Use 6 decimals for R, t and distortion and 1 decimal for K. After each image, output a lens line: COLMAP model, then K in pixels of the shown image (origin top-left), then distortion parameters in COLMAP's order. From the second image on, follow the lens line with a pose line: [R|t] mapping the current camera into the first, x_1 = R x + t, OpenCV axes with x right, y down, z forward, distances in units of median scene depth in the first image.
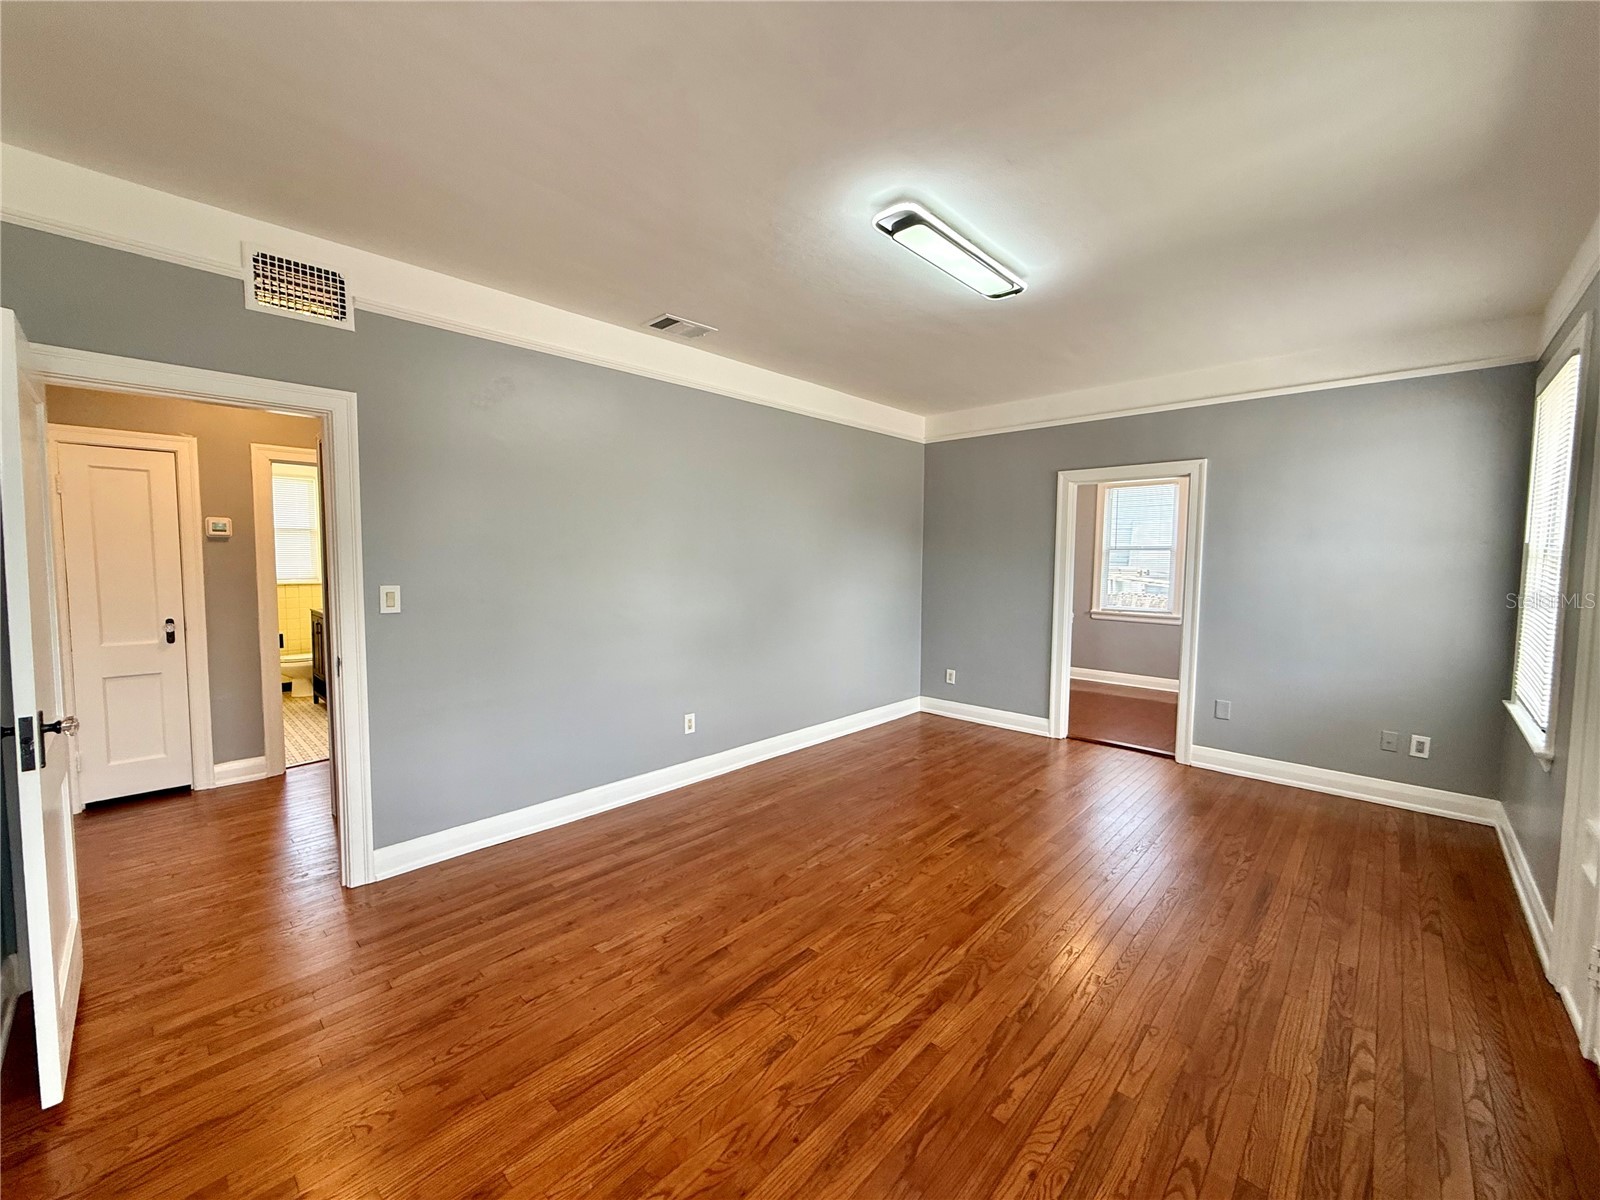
lens RADIAL K [[637.9, 0, 791.6], [0, 637.9, 600.5], [0, 0, 1]] dist [-0.000436, 0.000450]
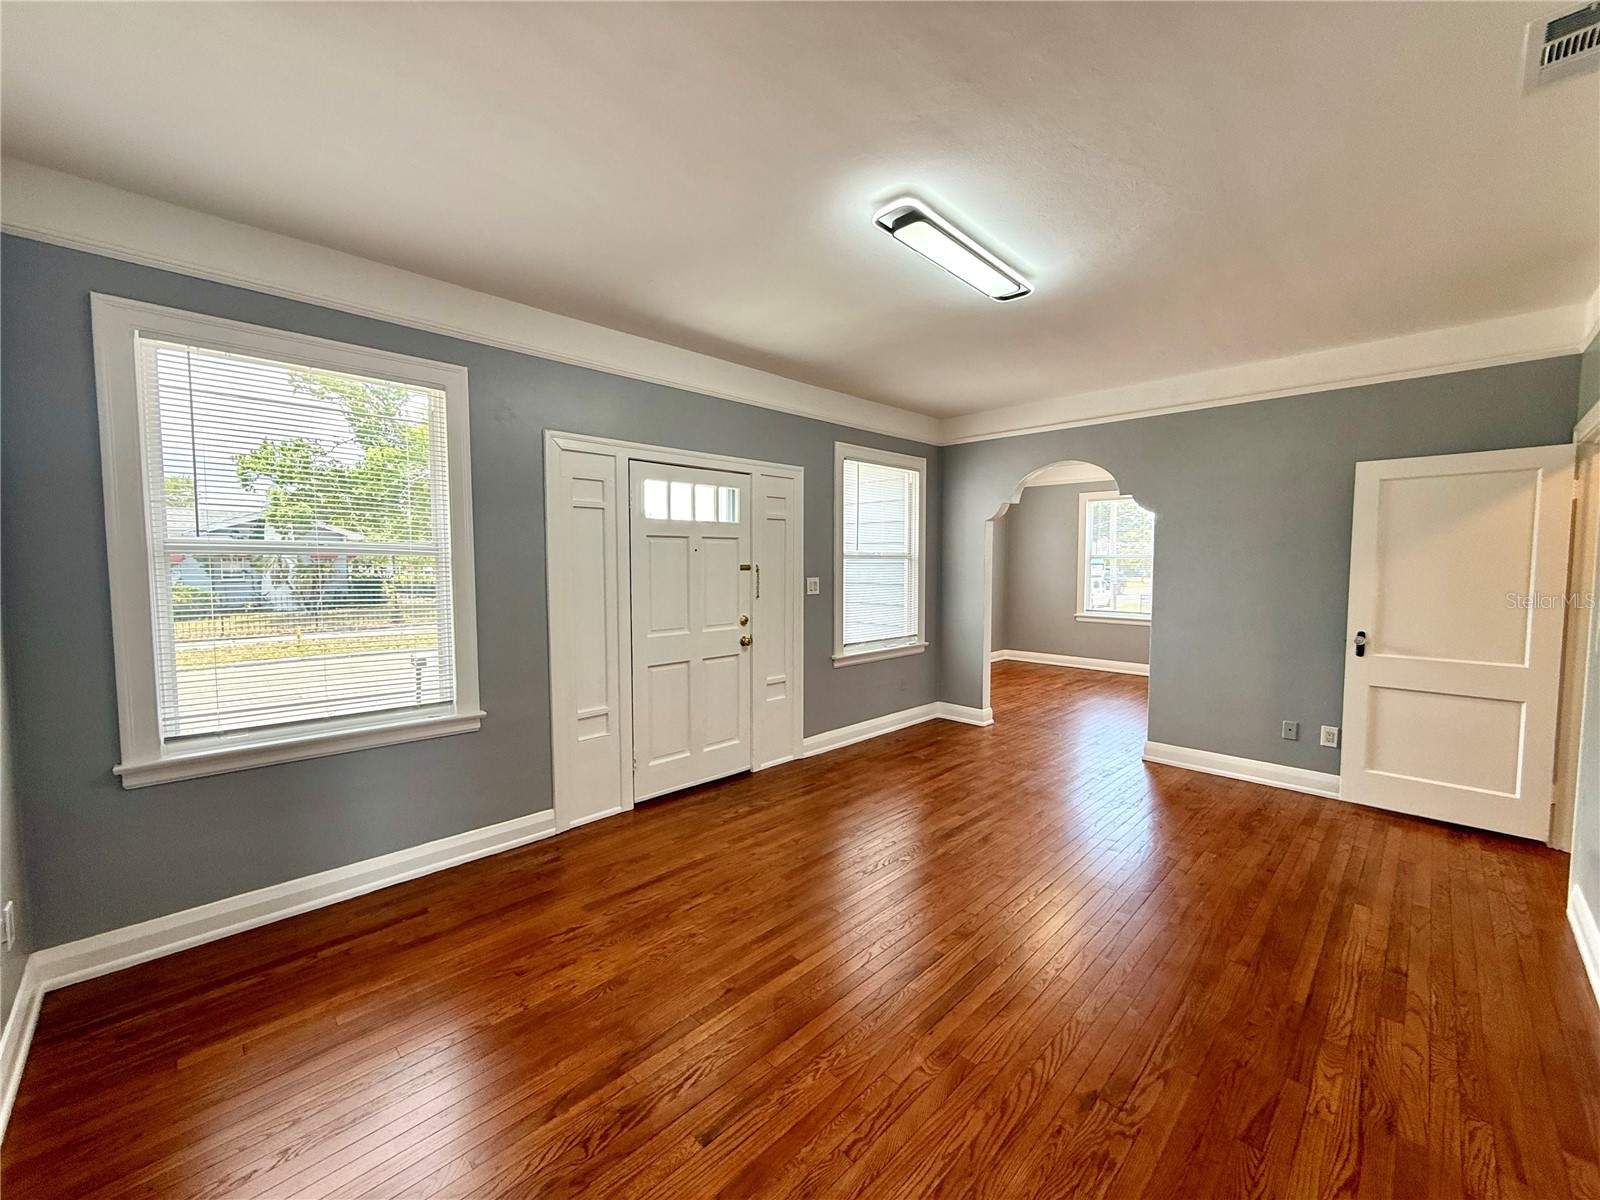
lens RADIAL K [[637.9, 0, 791.6], [0, 637.9, 600.5], [0, 0, 1]] dist [-0.000436, 0.000450]
pose [[-0.999501, -0.007695, 0.030638, 0.407748], [-0.003695, 0.991698, 0.128537, -0.114816], [-0.031373, 0.128359, -0.991231, 1.711489]]
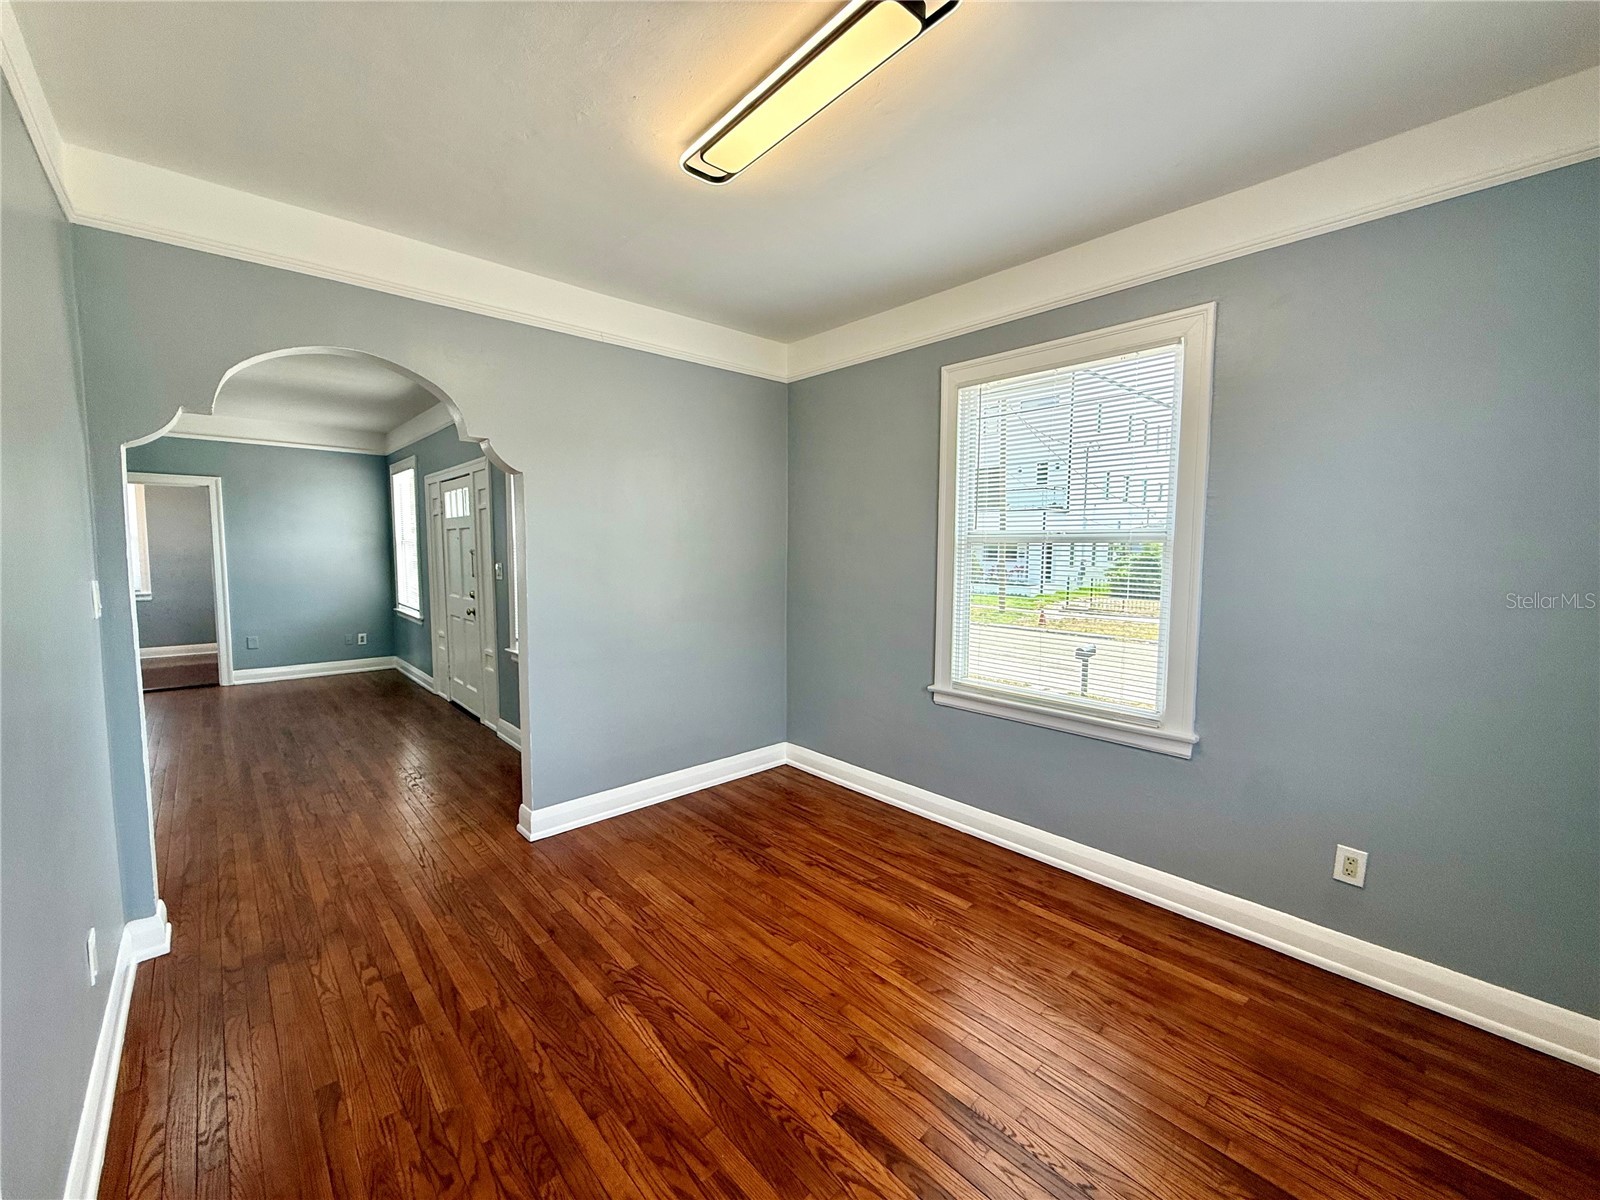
lens RADIAL K [[637.9, 0, 791.6], [0, 637.9, 600.5], [0, 0, 1]] dist [-0.000436, 0.000450]
pose [[0.066860, -0.086846, 0.993976, -1.050993], [0.062207, 0.994630, 0.082719, 0.033028], [-0.995821, 0.056302, 0.071903, -0.573428]]
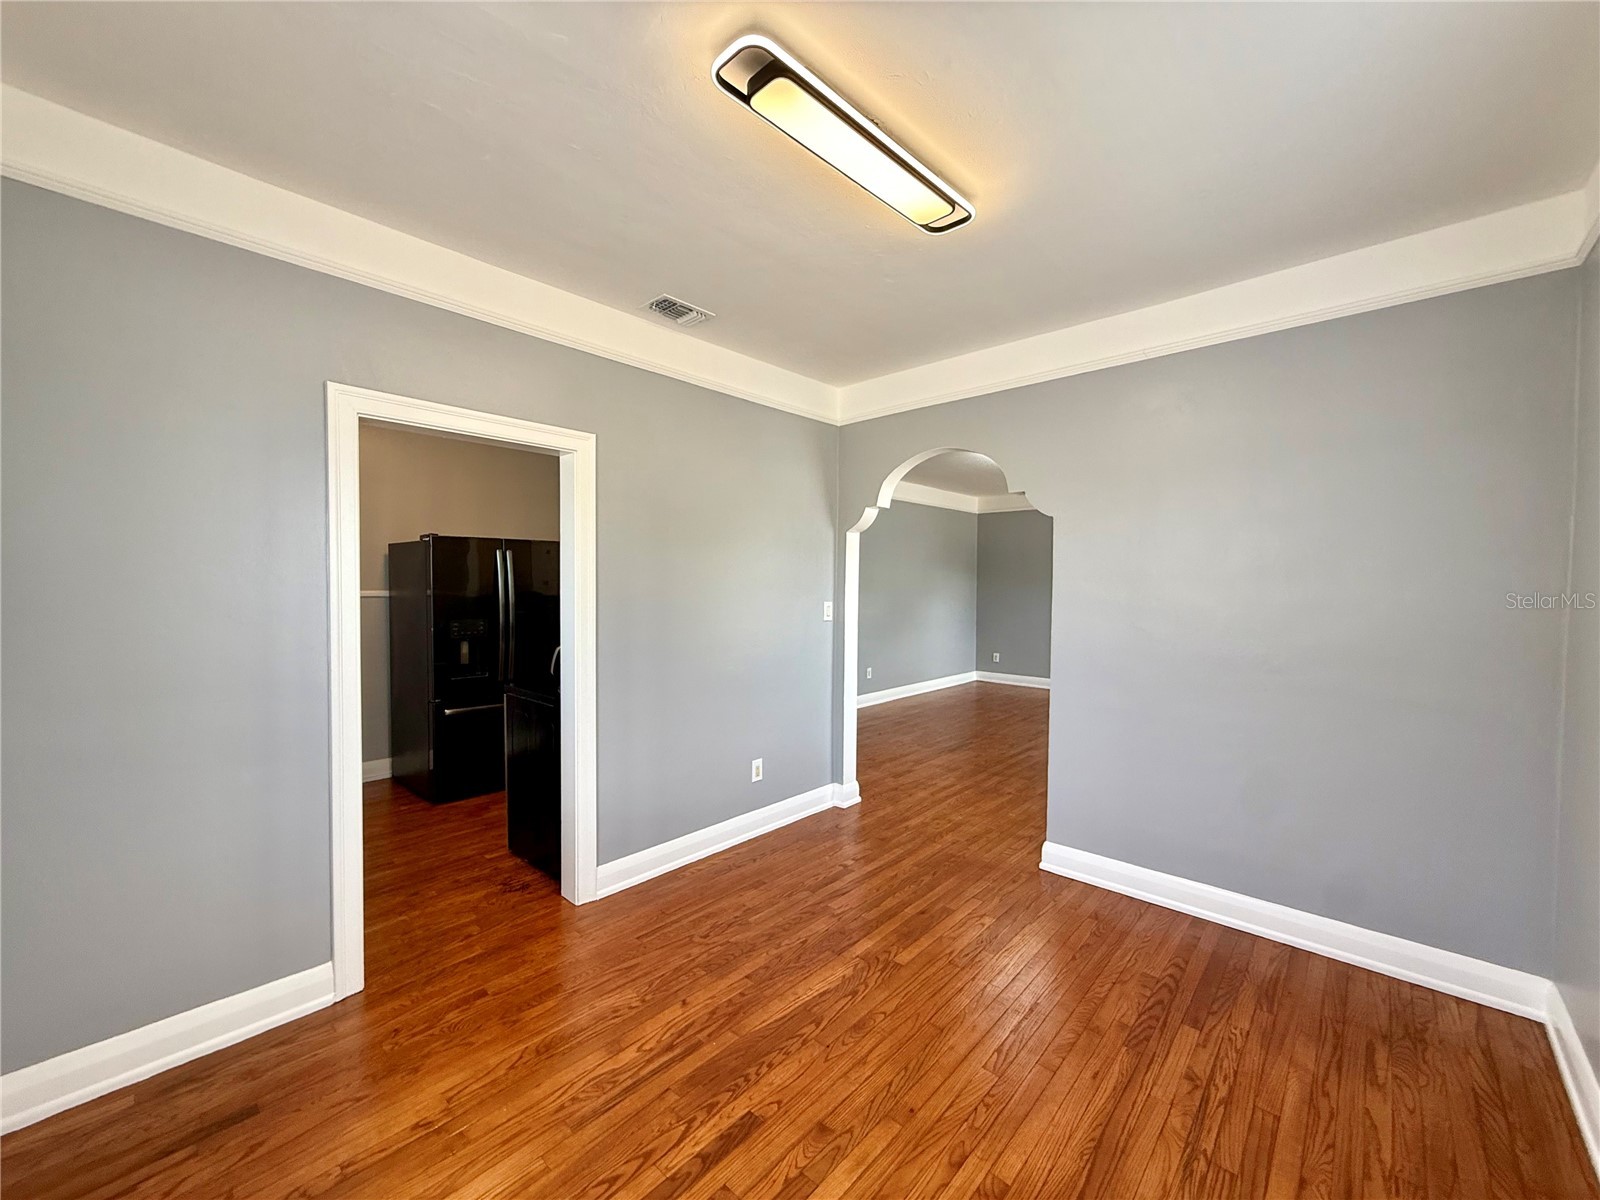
lens RADIAL K [[637.9, 0, 791.6], [0, 637.9, 600.5], [0, 0, 1]] dist [-0.000436, 0.000450]
pose [[0.999852, 0.001483, 0.017120, -0.540963], [-0.000797, 0.999199, -0.040005, 0.071537], [-0.017165, 0.039985, 0.999053, -1.123748]]
